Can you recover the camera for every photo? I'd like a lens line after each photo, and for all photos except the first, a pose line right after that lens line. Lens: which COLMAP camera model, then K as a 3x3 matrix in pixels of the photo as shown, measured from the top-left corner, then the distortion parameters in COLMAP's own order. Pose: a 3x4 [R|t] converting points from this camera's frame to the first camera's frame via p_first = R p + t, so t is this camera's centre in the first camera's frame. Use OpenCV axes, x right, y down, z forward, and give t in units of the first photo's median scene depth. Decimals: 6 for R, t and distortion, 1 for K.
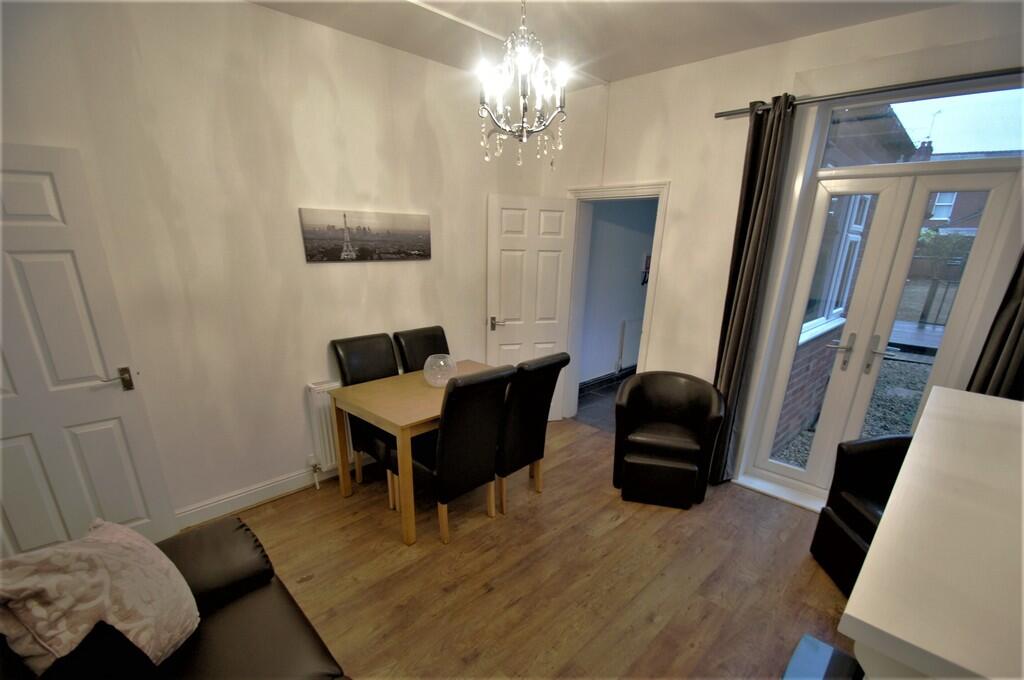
lens RADIAL K [[458.7, 0, 511.5], [0, 458.7, 329.7], [0, 0, 1]] dist [0.000677, 0.000103]
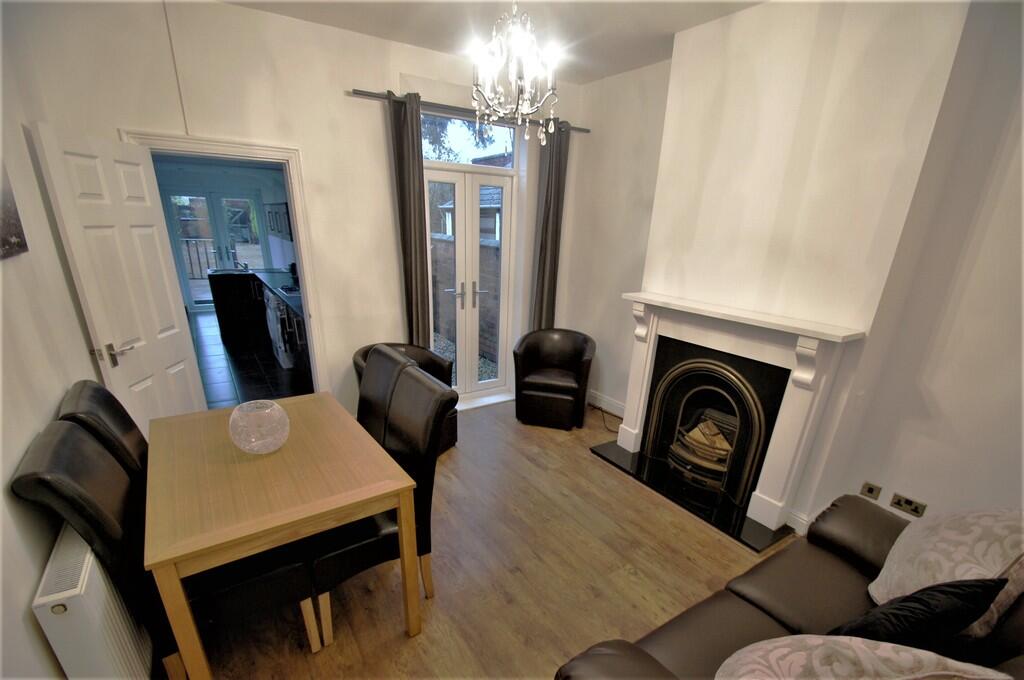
lens RADIAL K [[459.8, 0, 512.0], [0, 459.8, 340.0], [0, 0, 1]] dist [-0.001987, -0.000312]
pose [[0.248267, -0.244453, 0.937340, -0.593874], [0.165102, 0.964155, 0.207717, -0.089914], [-0.954518, 0.103187, 0.279728, 0.459140]]
